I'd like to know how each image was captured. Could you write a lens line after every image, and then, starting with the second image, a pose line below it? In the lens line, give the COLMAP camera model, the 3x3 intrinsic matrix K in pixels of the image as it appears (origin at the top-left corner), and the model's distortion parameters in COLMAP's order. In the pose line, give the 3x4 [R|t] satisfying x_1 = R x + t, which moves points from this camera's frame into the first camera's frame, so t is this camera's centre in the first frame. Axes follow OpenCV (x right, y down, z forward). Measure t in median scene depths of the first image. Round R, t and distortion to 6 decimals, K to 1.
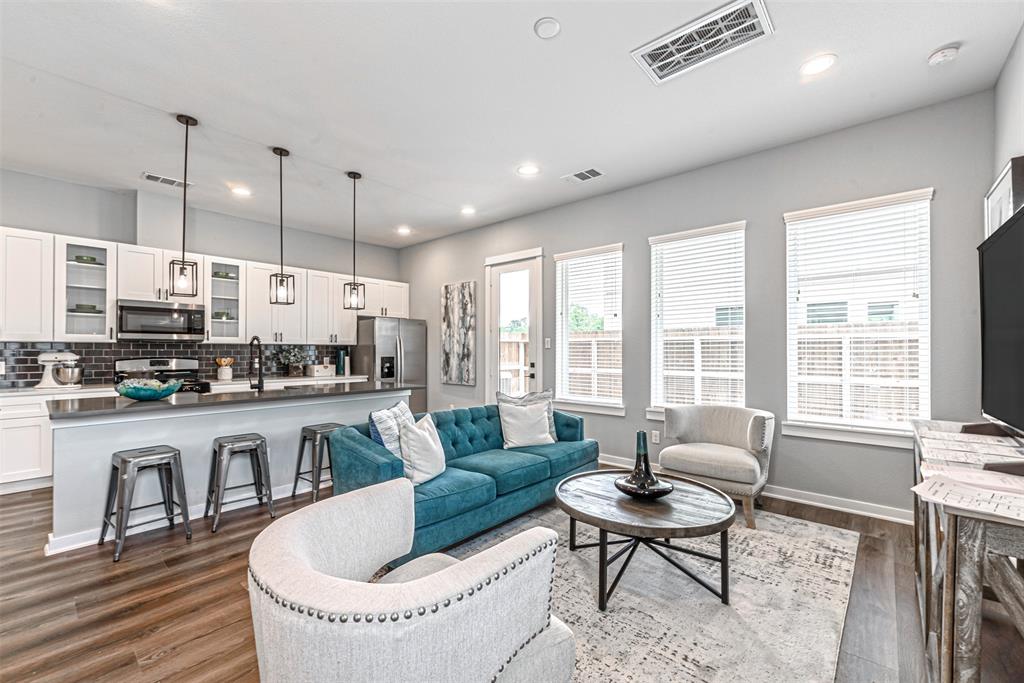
lens RADIAL K [[426.2, 0, 512.0], [0, 426.2, 348.5], [0, 0, 1]] dist [-0.002754, 0.000086]
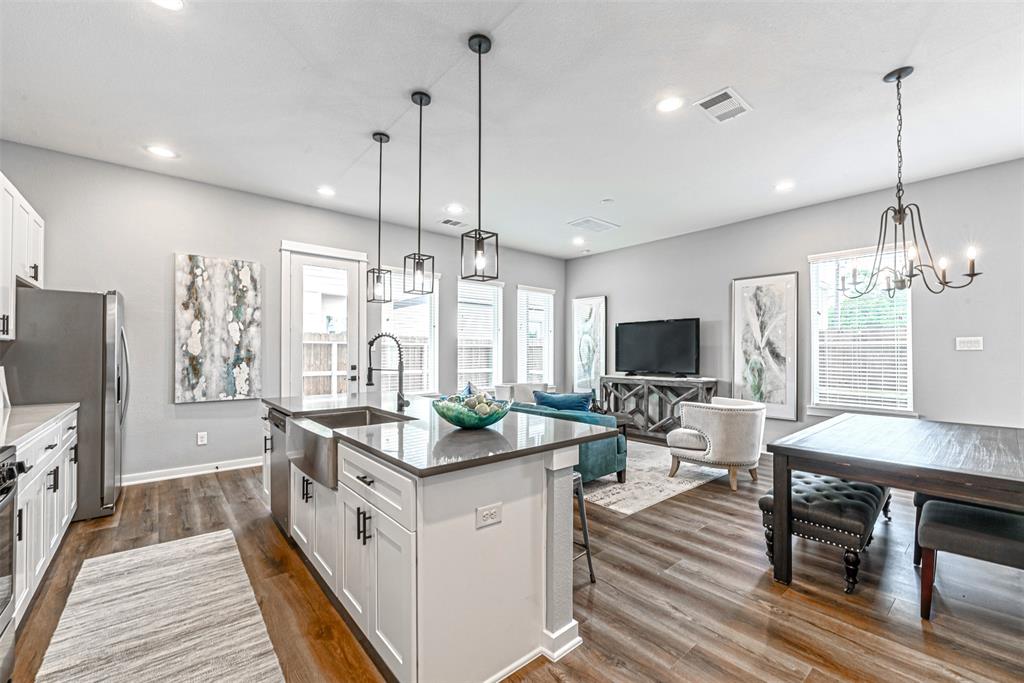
lens RADIAL K [[417.7, 0, 513.2], [0, 417.7, 349.8], [0, 0, 1]] dist [-0.002061, -0.000250]
pose [[0.143167, 0.007827, 0.989668, -1.021366], [-0.005429, 0.999960, -0.007123, 0.002572], [-0.989684, -0.004353, 0.143204, 0.576051]]
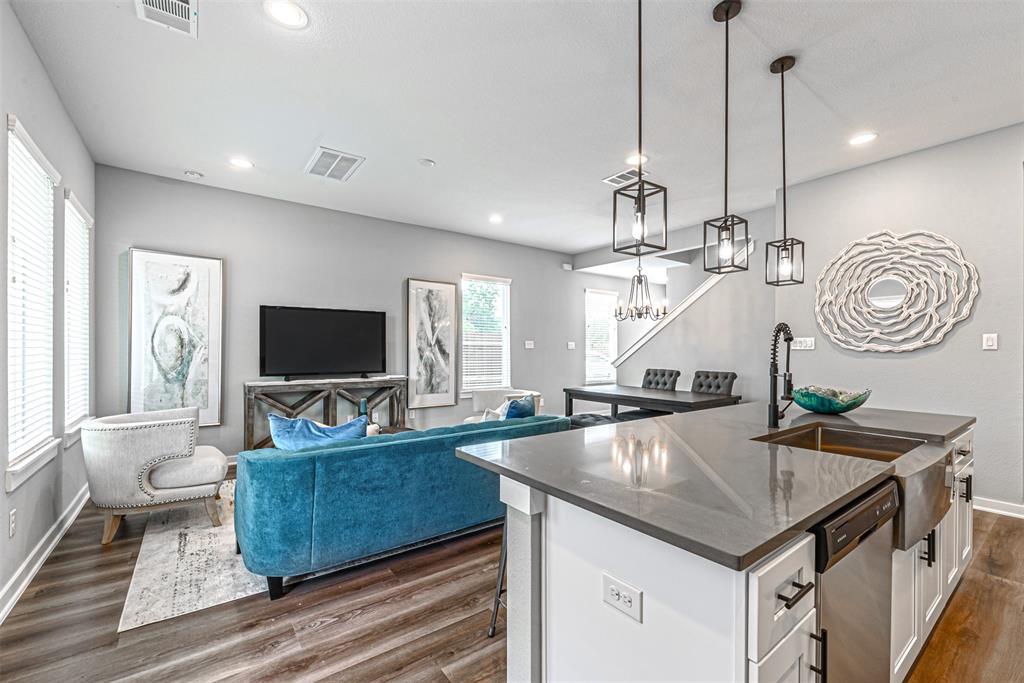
lens RADIAL K [[426.2, 0, 512.0], [0, 426.2, 348.5], [0, 0, 1]] dist [-0.002754, 0.000086]
pose [[-0.977567, -0.002558, 0.210609, -0.292833], [-0.004539, 0.999950, -0.008925, 0.006707], [-0.210576, -0.009681, -0.977530, 1.313162]]
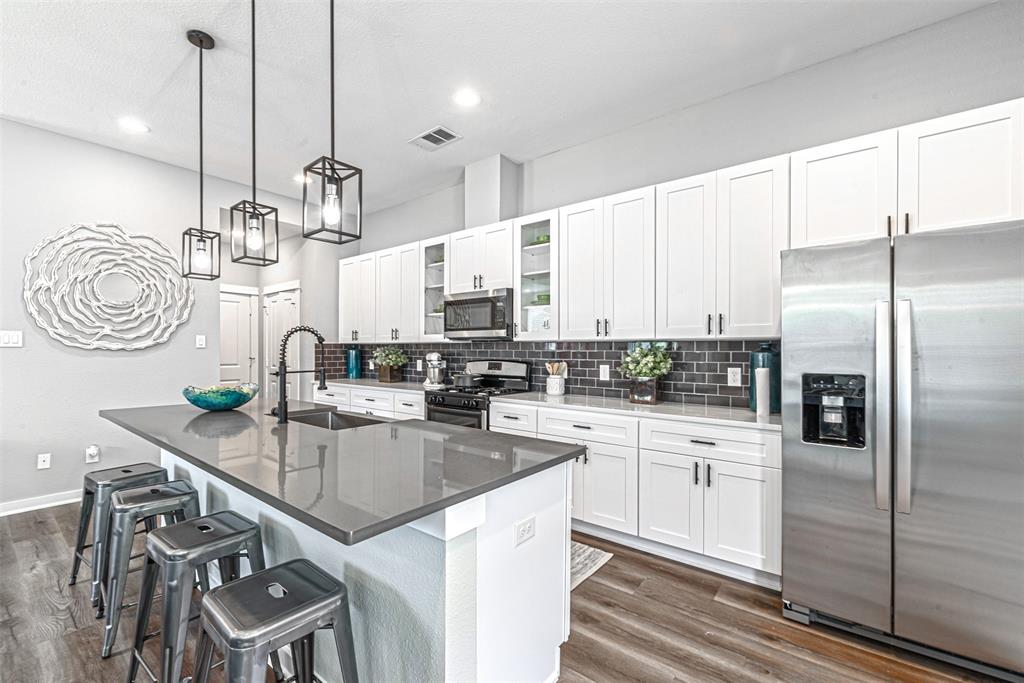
lens RADIAL K [[429.2, 0, 493.7], [0, 429.2, 352.3], [0, 0, 1]] dist [-0.001153, -0.000126]
pose [[0.035711, 0.004372, -0.999353, 0.001964], [0.000285, 0.999990, 0.004385, 0.003847], [0.999362, -0.000441, 0.035710, 1.023948]]
